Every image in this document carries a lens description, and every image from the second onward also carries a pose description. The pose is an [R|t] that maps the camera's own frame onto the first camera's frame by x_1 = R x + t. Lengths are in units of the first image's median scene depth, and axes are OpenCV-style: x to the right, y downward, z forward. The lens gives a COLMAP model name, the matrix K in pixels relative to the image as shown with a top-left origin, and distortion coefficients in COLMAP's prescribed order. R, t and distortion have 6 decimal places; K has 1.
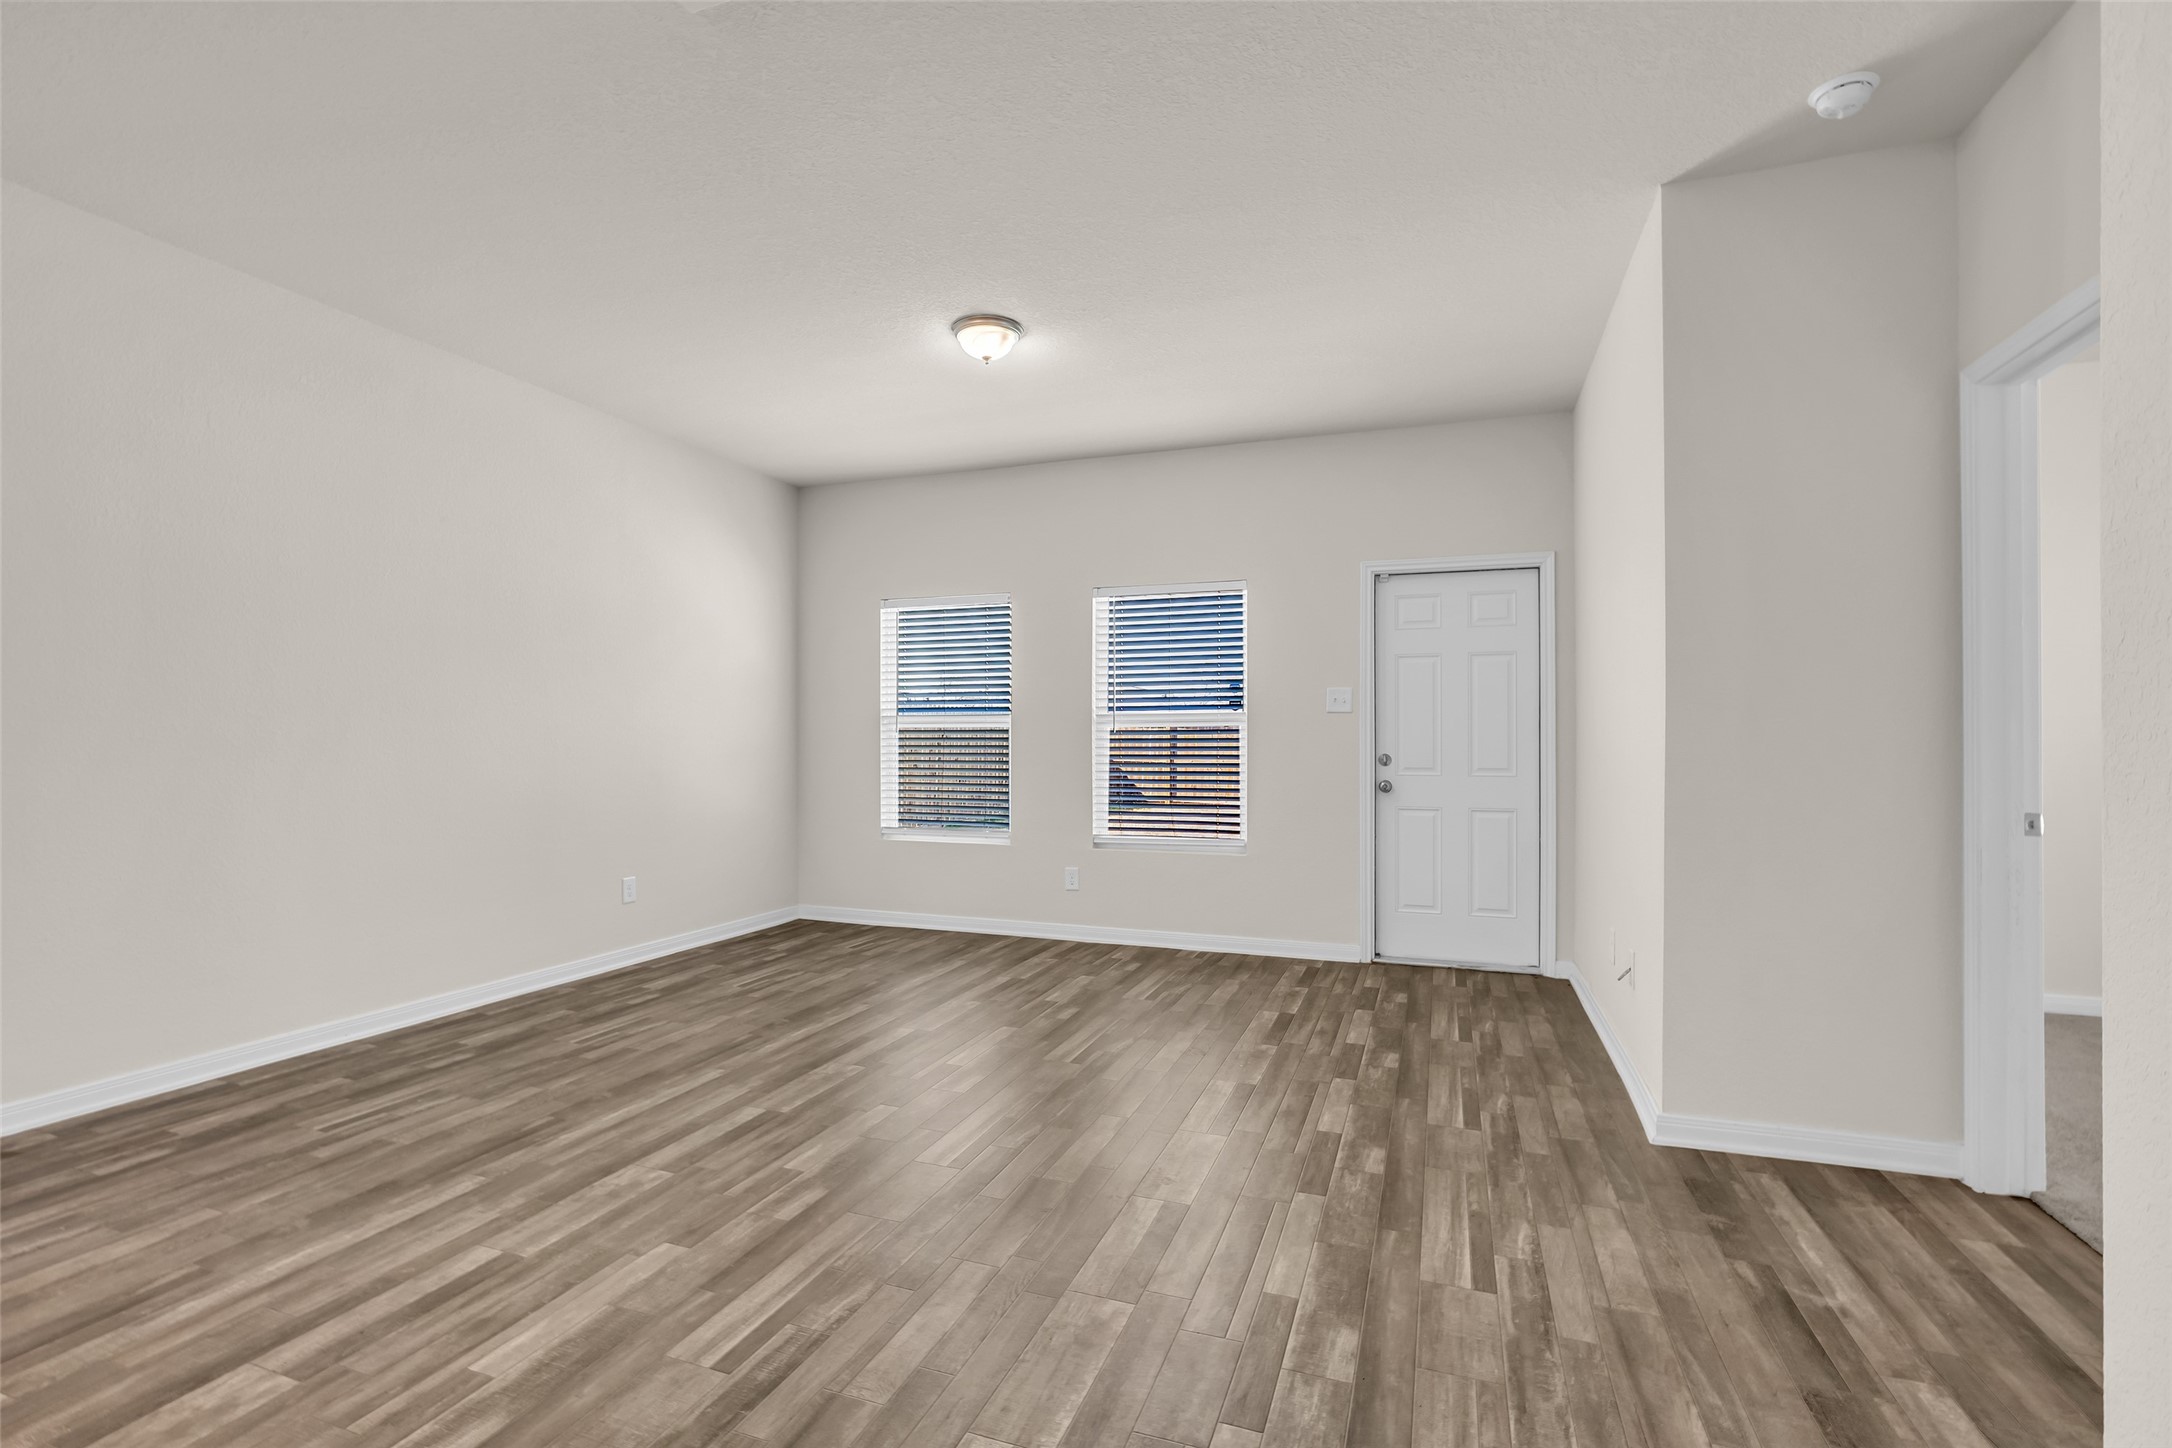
lens RADIAL K [[990.4, 0, 1082.1], [0, 990.4, 737.0], [0, 0, 1]] dist [-0.019908, 0.005292]
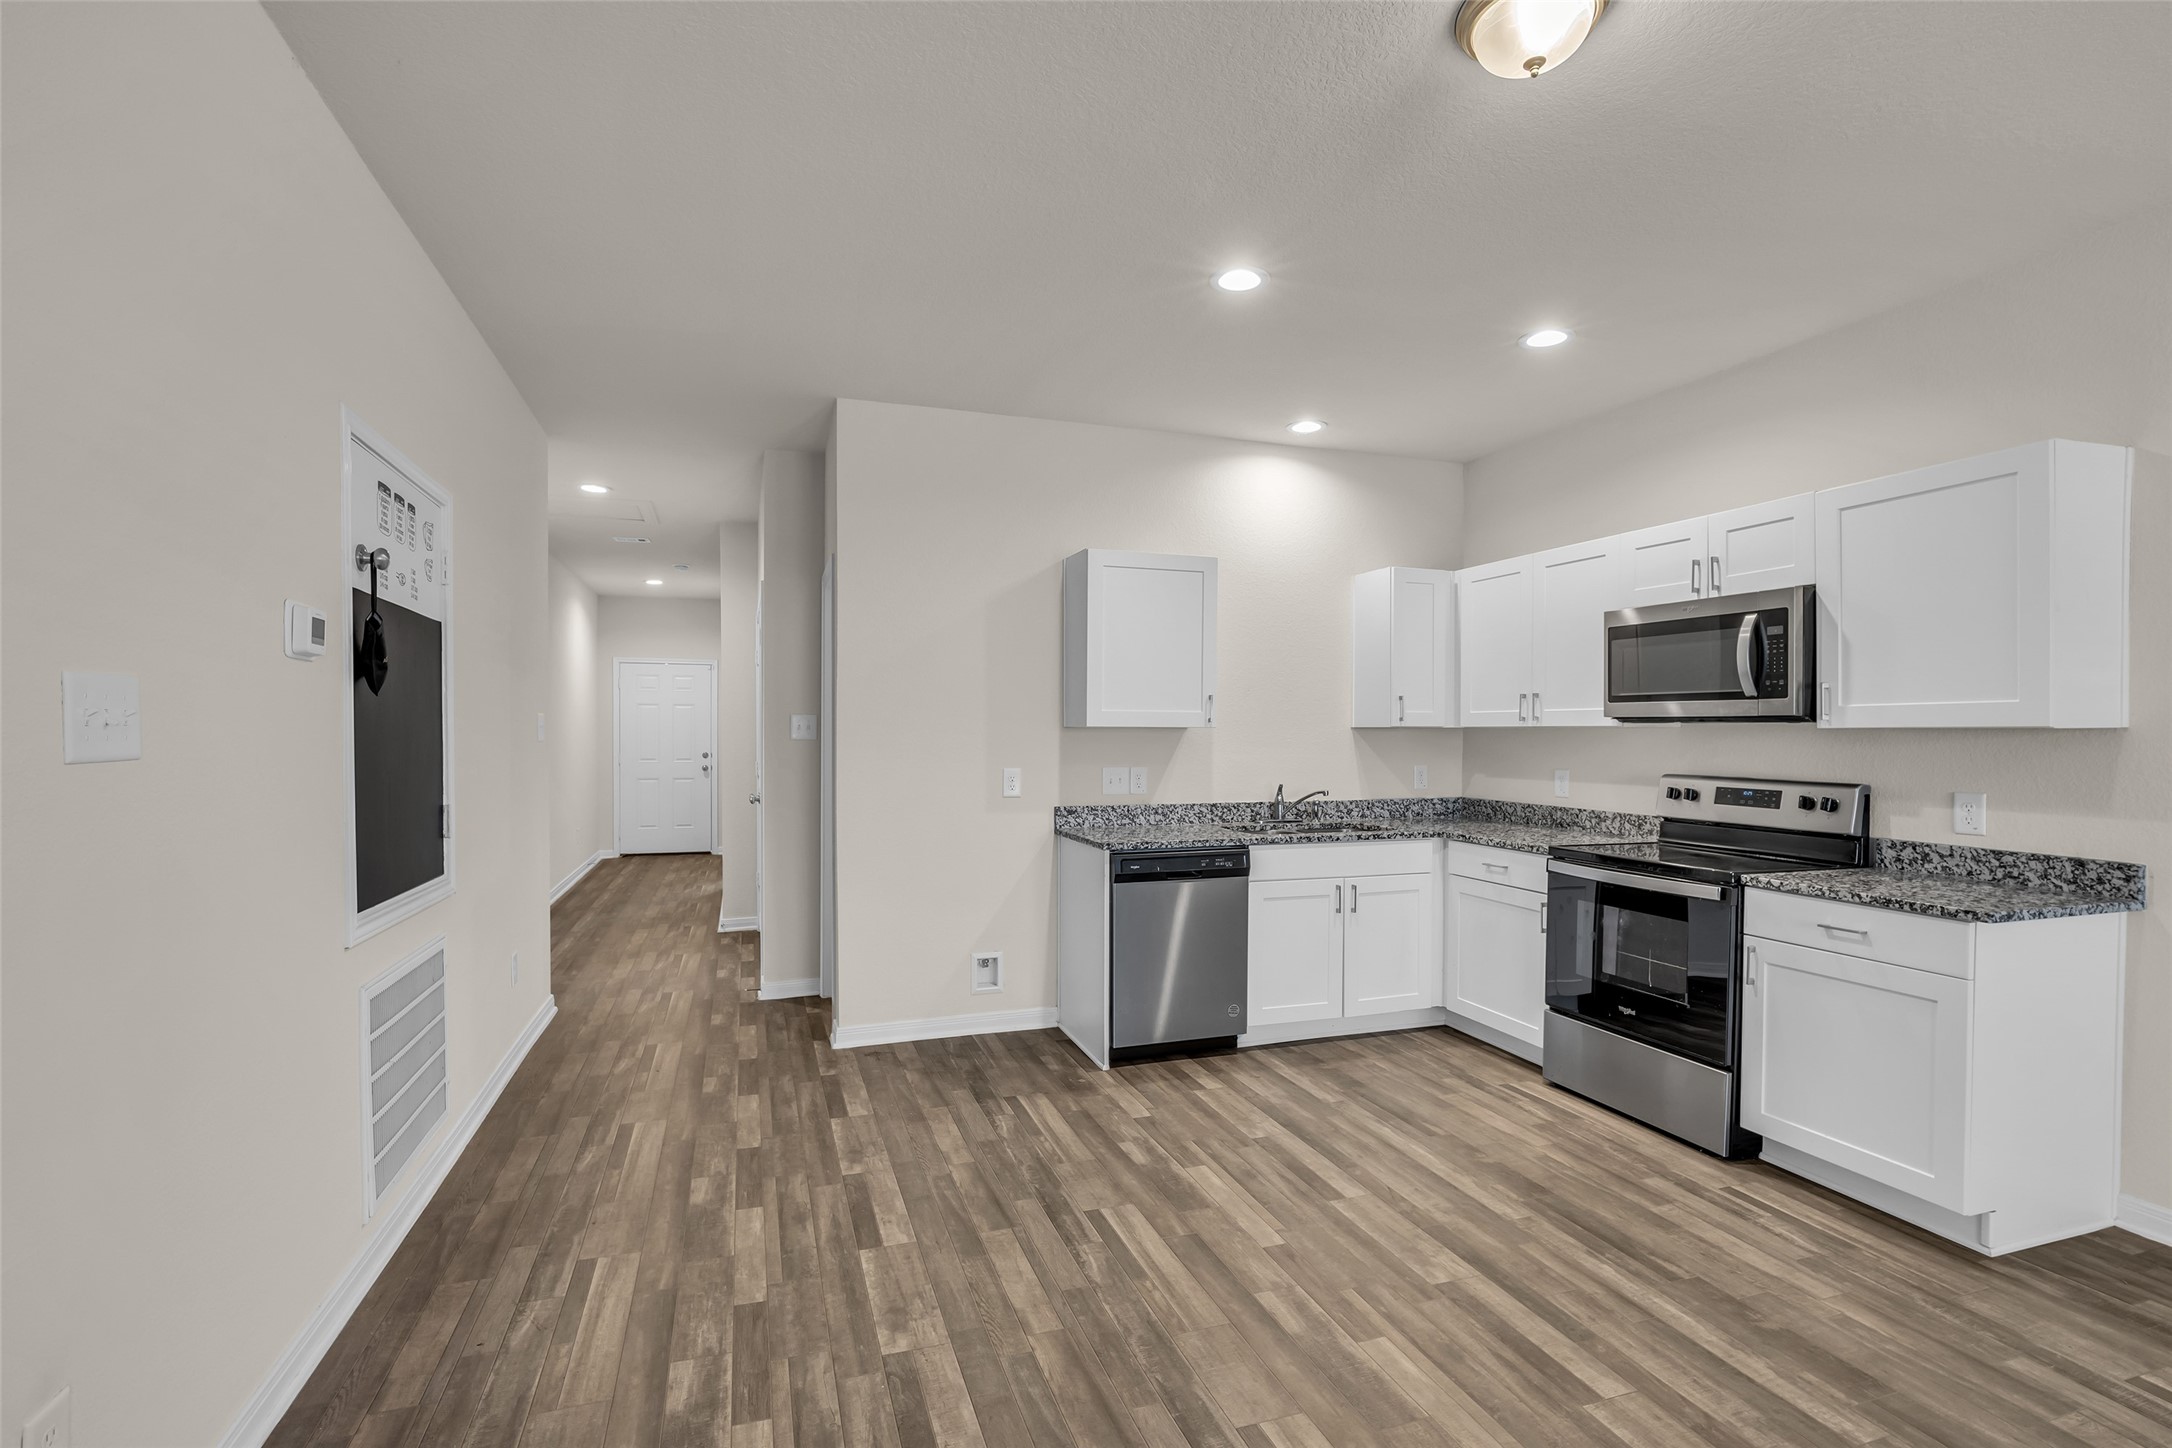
lens RADIAL K [[990.4, 0, 1068.0], [0, 990.4, 735.3], [0, 0, 1]] dist [-0.019908, 0.005292]
pose [[-0.785343, -0.000142, -0.619061, 0.358468], [-0.002508, 0.999992, 0.002953, -0.063311], [0.619056, 0.003871, -0.785337, 1.262930]]
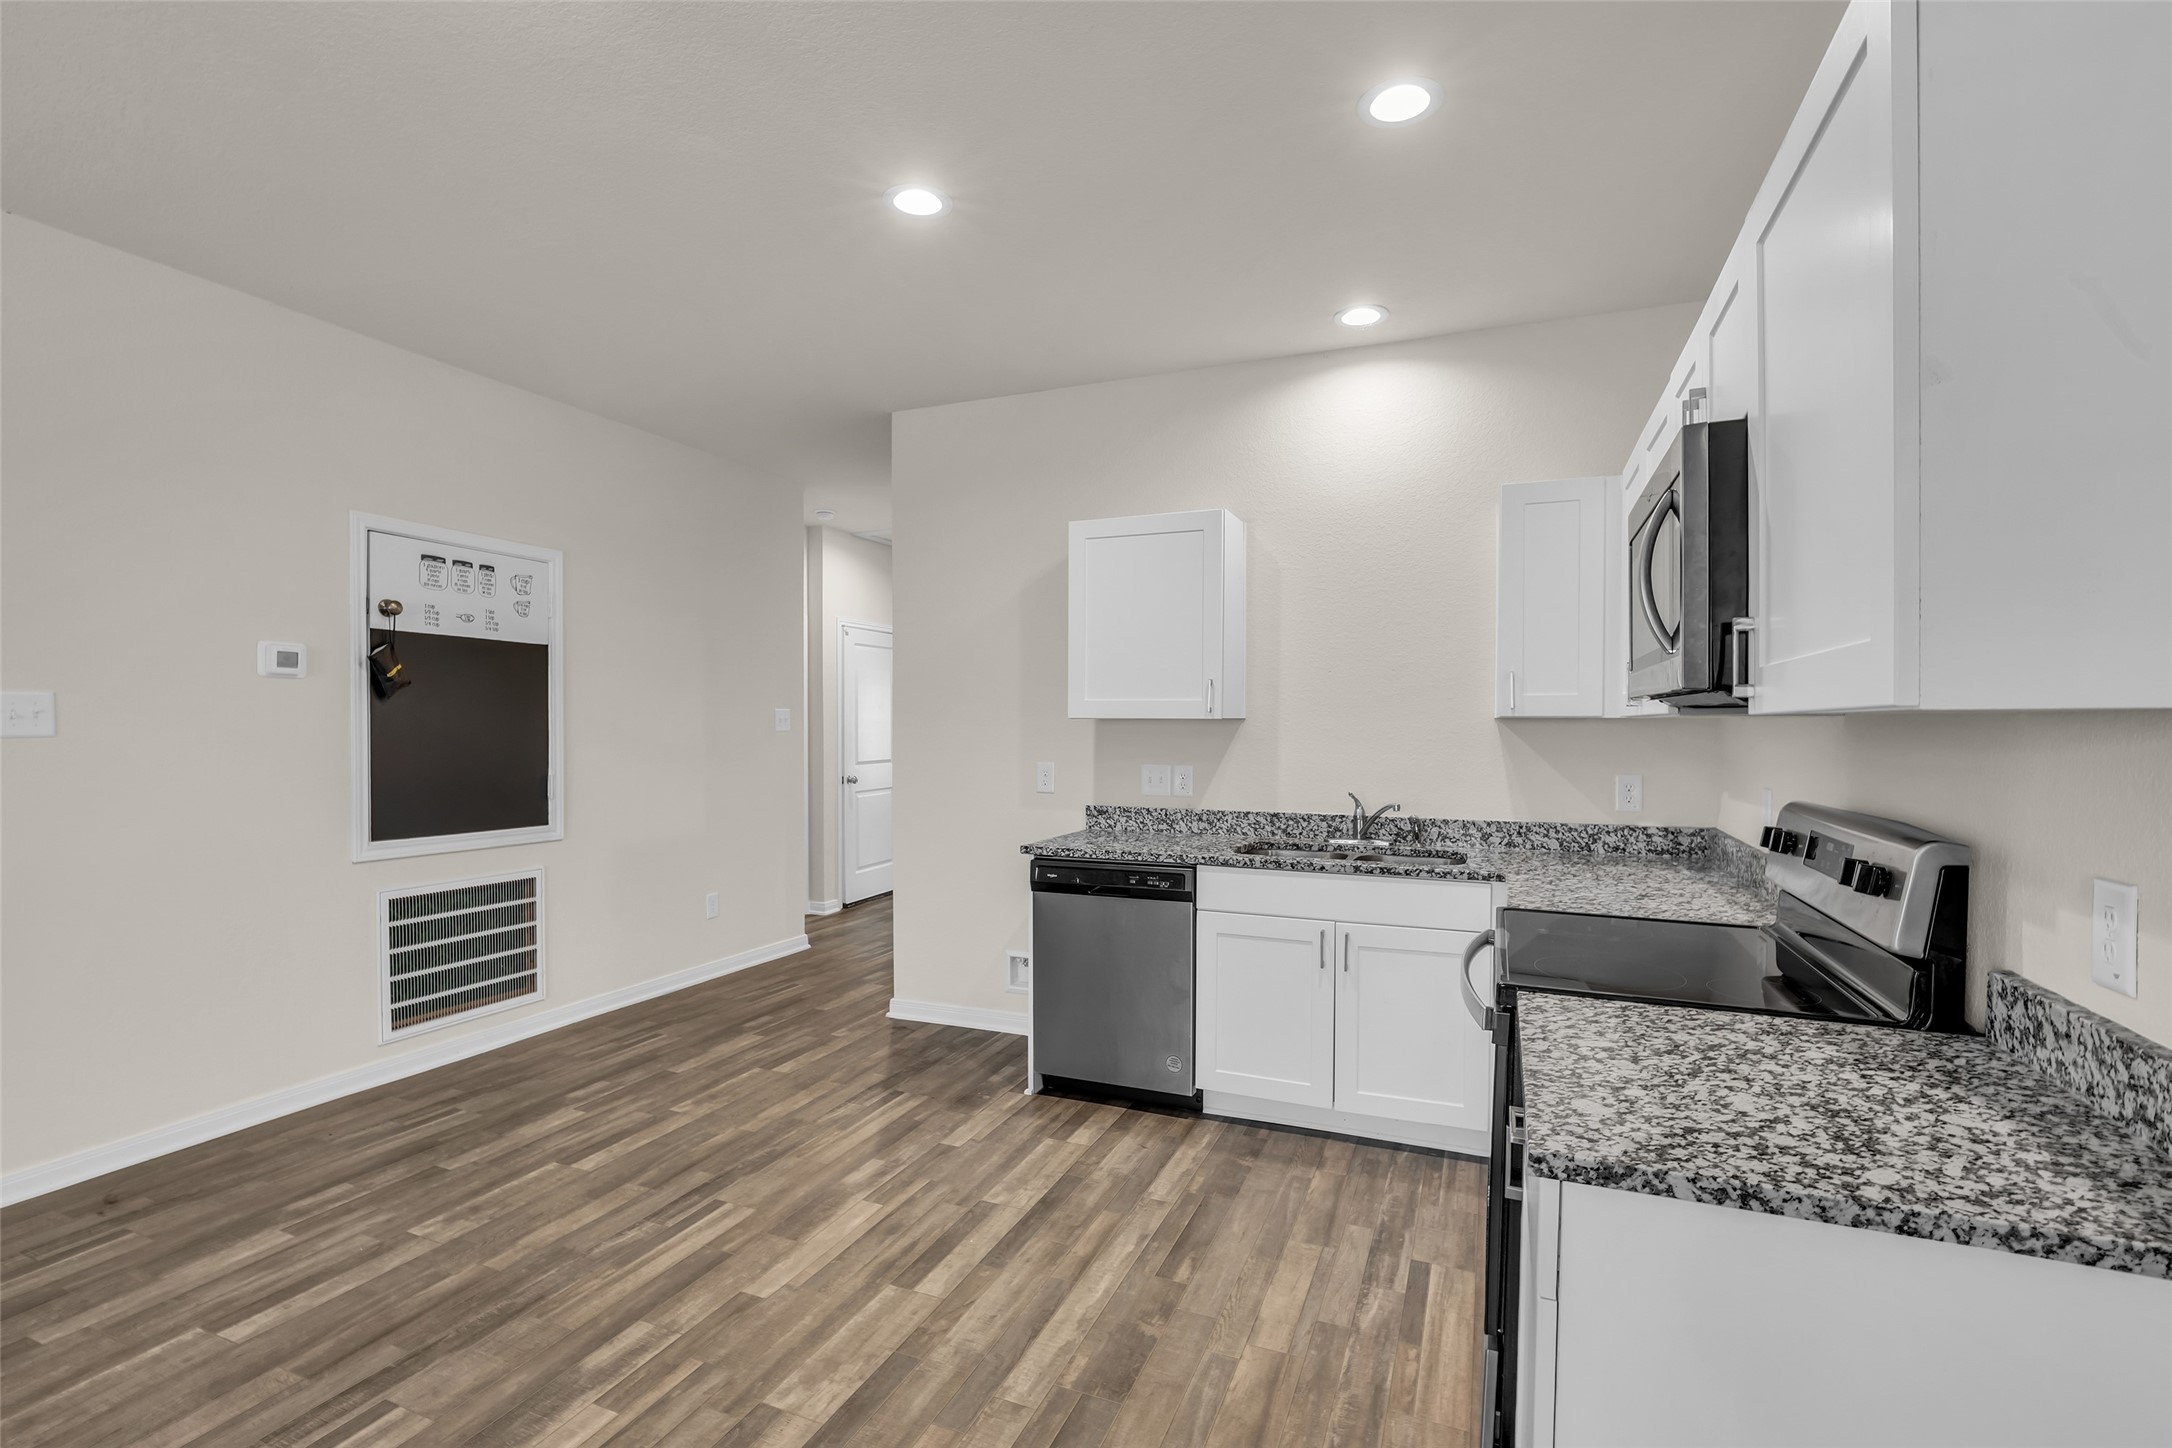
lens RADIAL K [[990.4, 0, 1067.4], [0, 990.4, 740.5], [0, 0, 1]] dist [-0.019908, 0.005292]
pose [[-0.998590, -0.004883, 0.052867, -0.571409], [-0.004028, 0.999860, 0.016258, -0.062948], [-0.052939, 0.016022, -0.998469, 1.443476]]
